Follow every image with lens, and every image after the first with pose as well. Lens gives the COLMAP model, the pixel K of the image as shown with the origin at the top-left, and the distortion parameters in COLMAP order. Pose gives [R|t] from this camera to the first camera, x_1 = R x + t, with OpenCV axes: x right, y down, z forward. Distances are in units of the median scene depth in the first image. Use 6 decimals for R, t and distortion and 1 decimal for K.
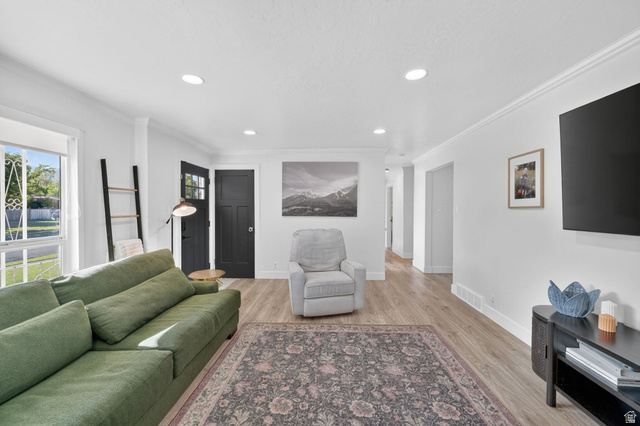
lens RADIAL K [[255.5, 0, 320.4], [0, 255.5, 207.8], [0, 0, 1]] dist [-0.004683, 0.000053]
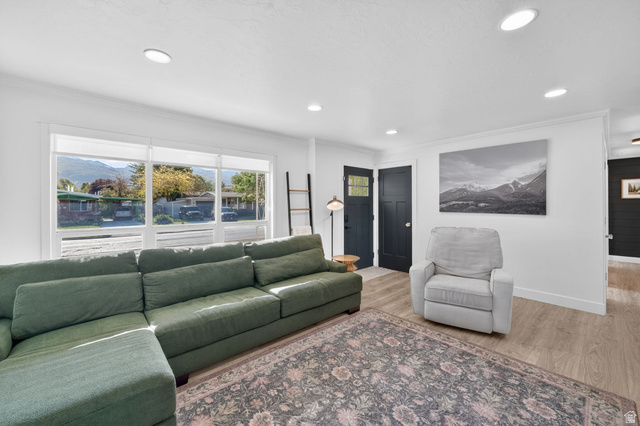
lens RADIAL K [[268.7, 0, 332.6], [0, 268.7, 200.0], [0, 0, 1]] dist [0.000276, 0.000276]
pose [[0.693340, -0.014571, -0.720463, 0.430370], [0.004415, 0.999863, -0.015972, 0.004056], [0.720597, 0.007893, 0.693309, 0.068492]]
